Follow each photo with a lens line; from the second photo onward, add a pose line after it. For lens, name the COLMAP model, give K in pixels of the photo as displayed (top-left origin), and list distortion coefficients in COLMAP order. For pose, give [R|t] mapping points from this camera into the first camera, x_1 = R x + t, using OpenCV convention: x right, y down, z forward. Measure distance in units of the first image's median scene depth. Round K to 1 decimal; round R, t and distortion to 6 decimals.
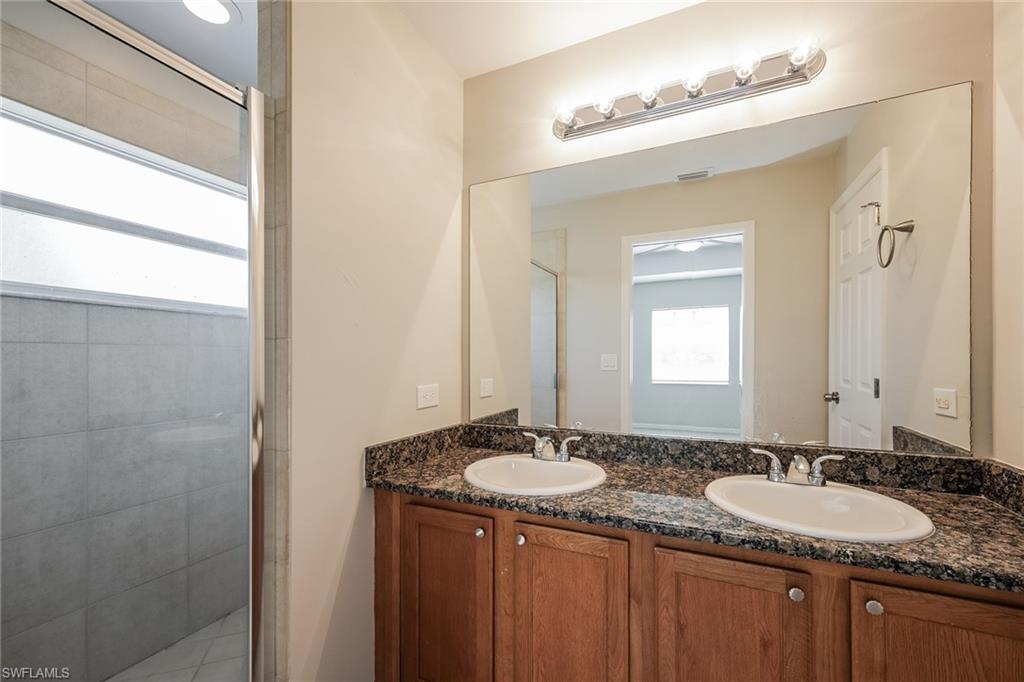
lens RADIAL K [[412.5, 0, 535.4], [0, 412.5, 357.9], [0, 0, 1]] dist [0.007582, 0.000461]
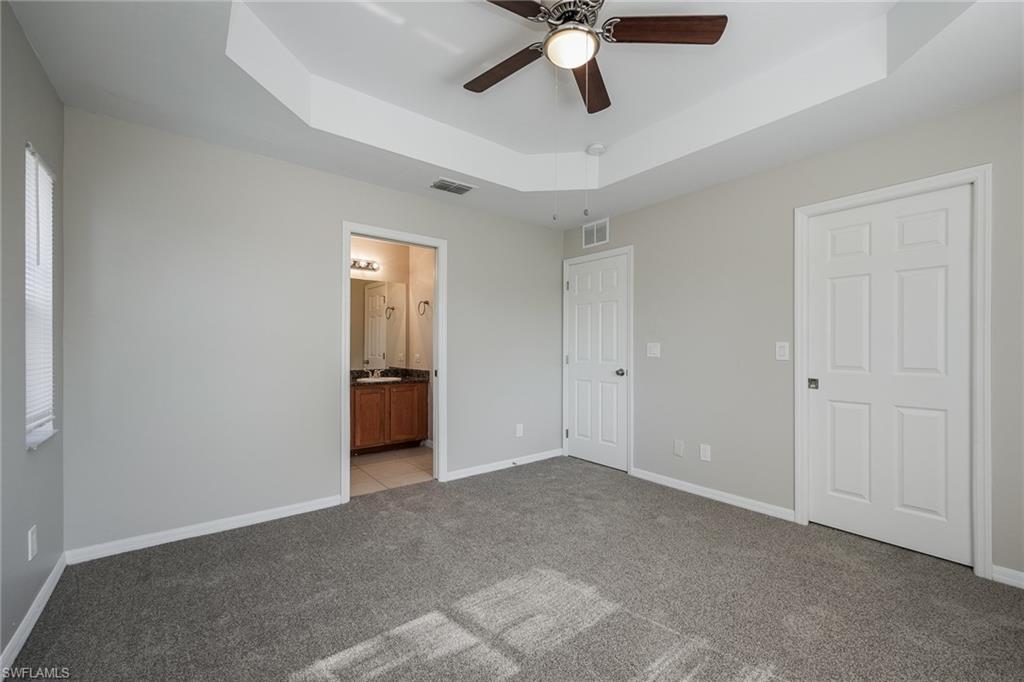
lens RADIAL K [[412.5, 0, 510.4], [0, 412.5, 345.2], [0, 0, 1]] dist [0.007582, 0.000461]
pose [[0.484201, 0.006145, 0.874935, -2.045774], [-0.007834, 0.999966, -0.002688, -0.009926], [-0.874922, -0.005553, 0.484232, -1.901538]]
